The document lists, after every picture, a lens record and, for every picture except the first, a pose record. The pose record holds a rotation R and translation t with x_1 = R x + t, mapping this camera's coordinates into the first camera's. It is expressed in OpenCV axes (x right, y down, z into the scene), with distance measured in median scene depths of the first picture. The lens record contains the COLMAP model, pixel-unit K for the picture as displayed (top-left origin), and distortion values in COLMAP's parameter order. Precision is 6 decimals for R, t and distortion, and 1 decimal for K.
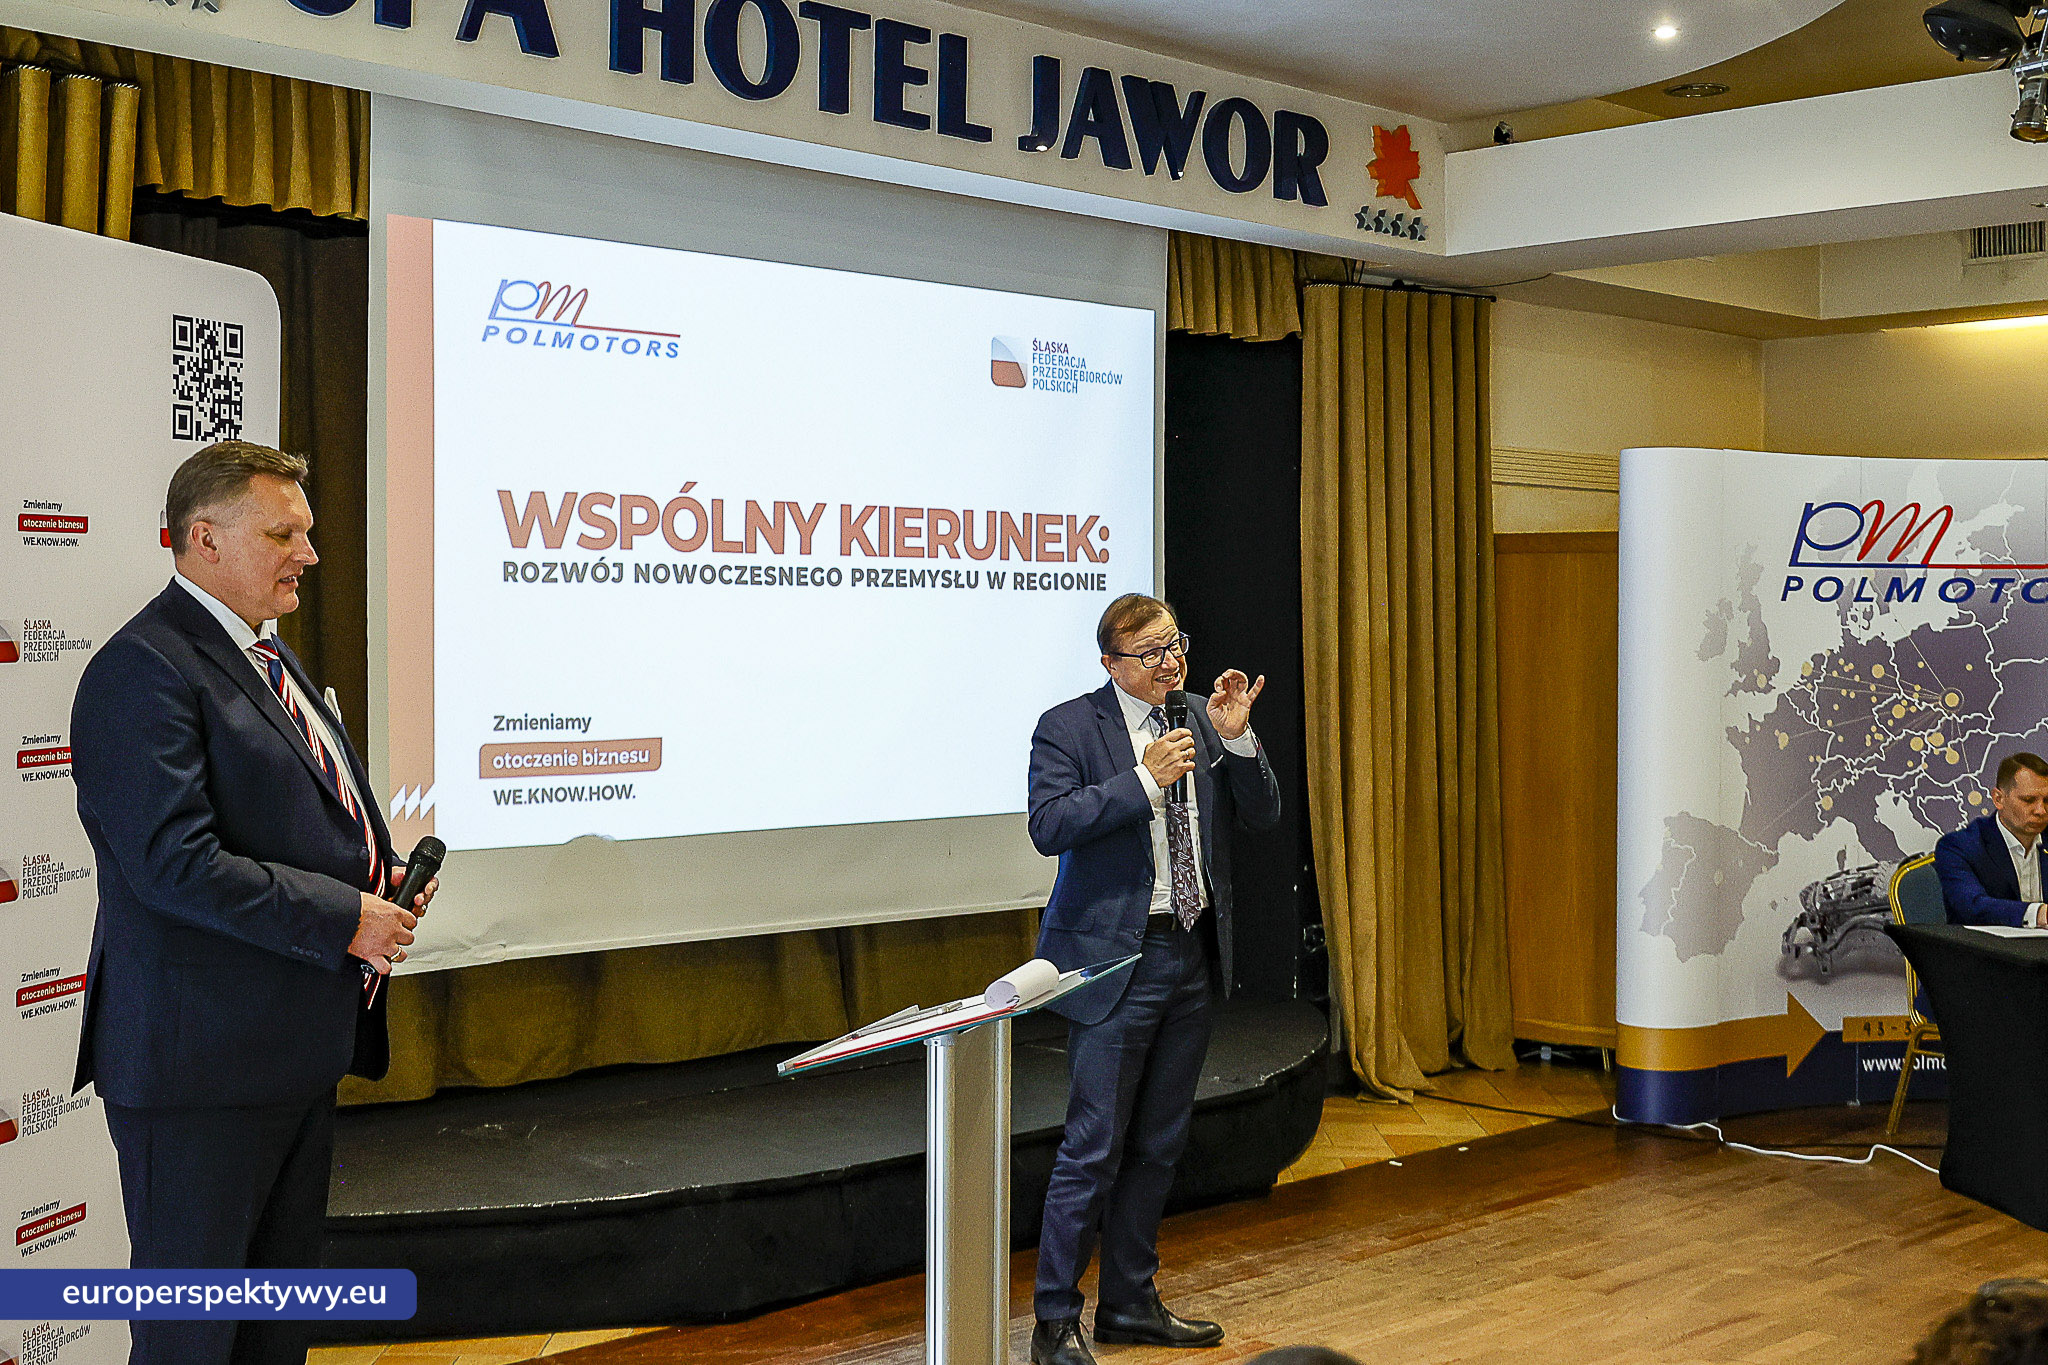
lens RADIAL K [[2550.5, 0, 982.5], [0, 2550.5, 622.2], [0, 0, 1]] dist [-0.012535, 0.000000]
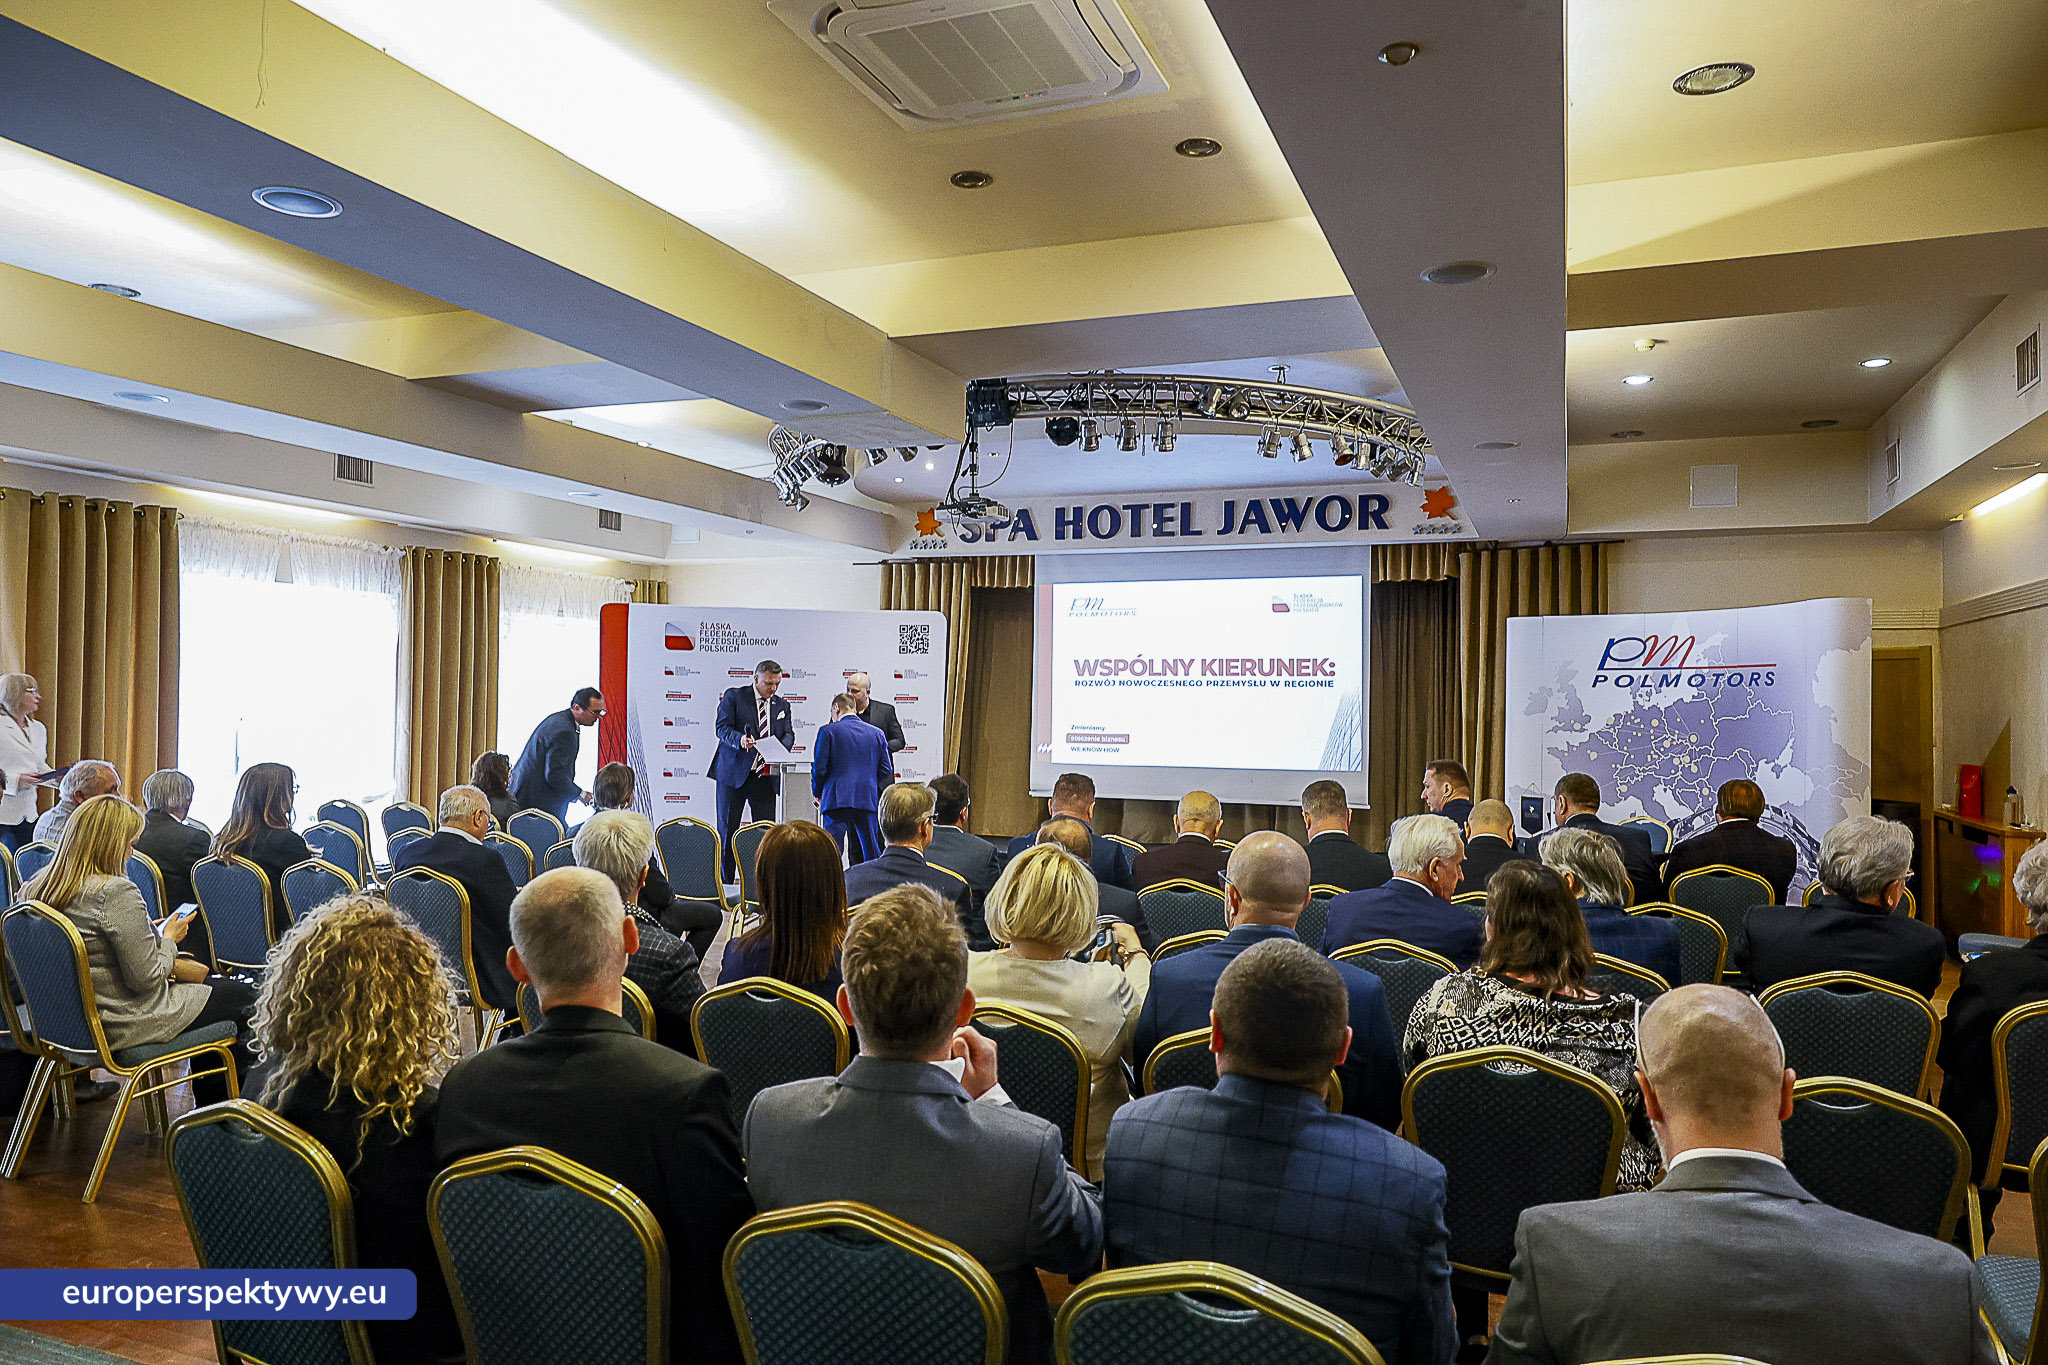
lens RADIAL K [[1441.6, 0, 1005.0], [0, 1441.6, 690.5], [0, 0, 1]] dist [0.006277, -0.011622]
pose [[0.401233, -0.013381, -0.915878, 1.483240], [-0.011086, 0.999749, -0.019464, 0.027463], [0.915909, 0.017963, 0.400984, 0.128528]]
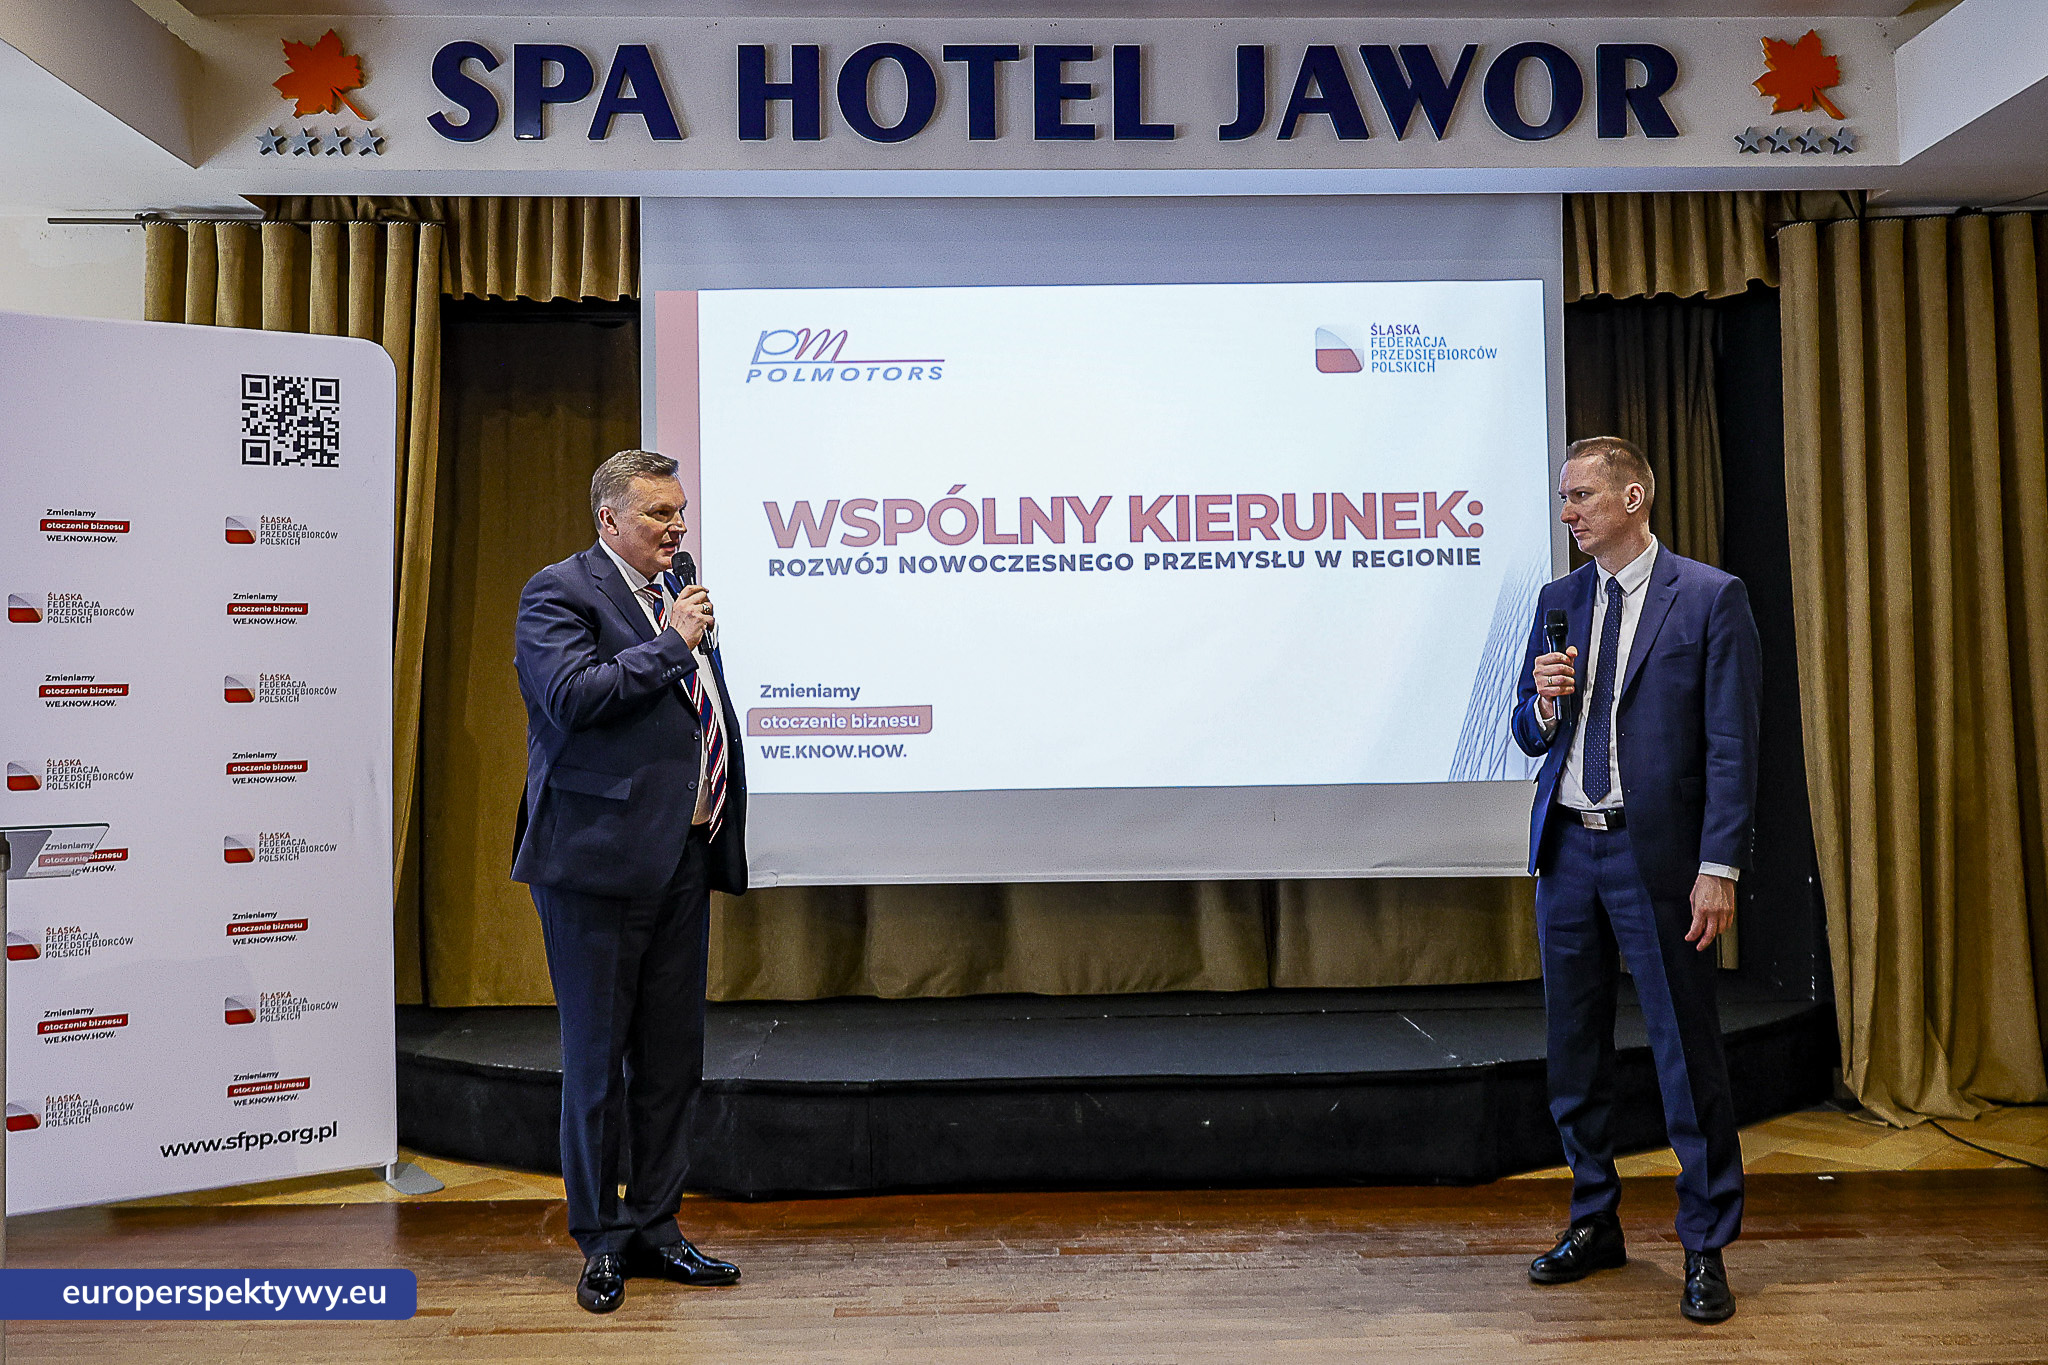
lens RADIAL K [[1910.3, 0, 1043.9], [0, 1910.3, 652.6], [0, 0, 1]] dist [-0.000569, 0.005757]
pose [[0.738127, -0.038651, -0.673554, 0.503230], [0.018772, 0.999148, -0.036763, 0.054691], [0.674401, 0.014492, 0.738223, 0.392724]]
